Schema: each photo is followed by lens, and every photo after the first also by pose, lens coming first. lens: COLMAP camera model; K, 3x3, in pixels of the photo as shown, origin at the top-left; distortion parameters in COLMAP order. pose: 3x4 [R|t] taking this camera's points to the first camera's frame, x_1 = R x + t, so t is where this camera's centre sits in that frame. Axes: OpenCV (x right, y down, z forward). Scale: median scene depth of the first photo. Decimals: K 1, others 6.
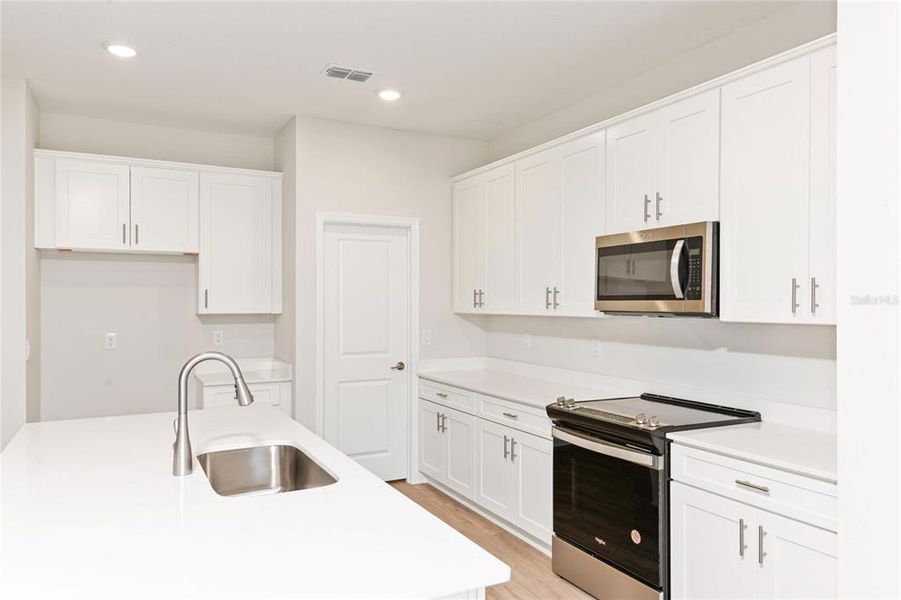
lens RADIAL K [[633.7, 0, 453.6], [0, 633.7, 298.8], [0, 0, 1]] dist [0.044178, 0.021505]
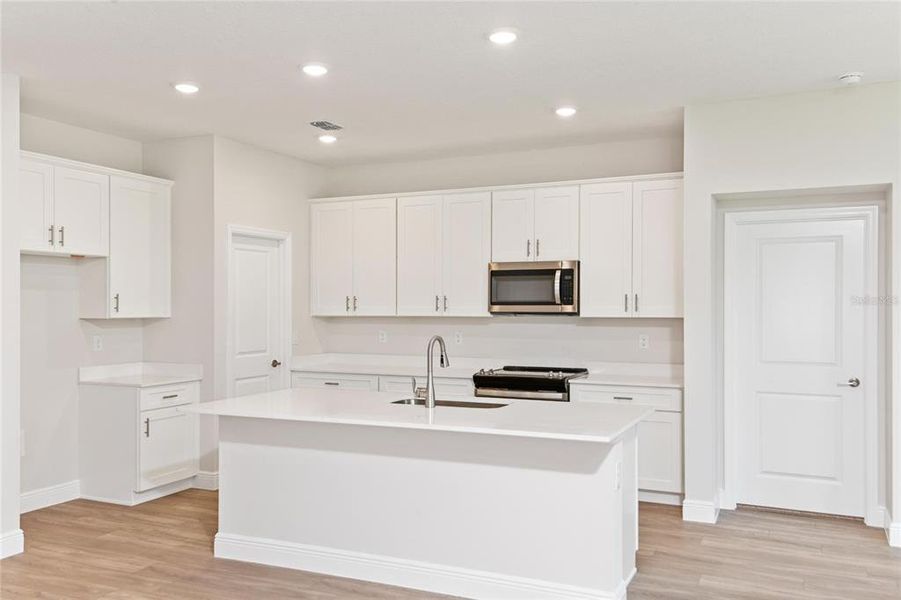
lens RADIAL K [[786.4, 0, 450.5], [0, 786.4, 302.1], [0, 0, 1]] dist [0.069252, 0.022704]
pose [[0.784608, 0.003645, 0.619981, -0.901714], [-0.003209, 0.999993, -0.001818, -0.000968], [-0.619984, -0.000563, 0.784614, -0.363742]]
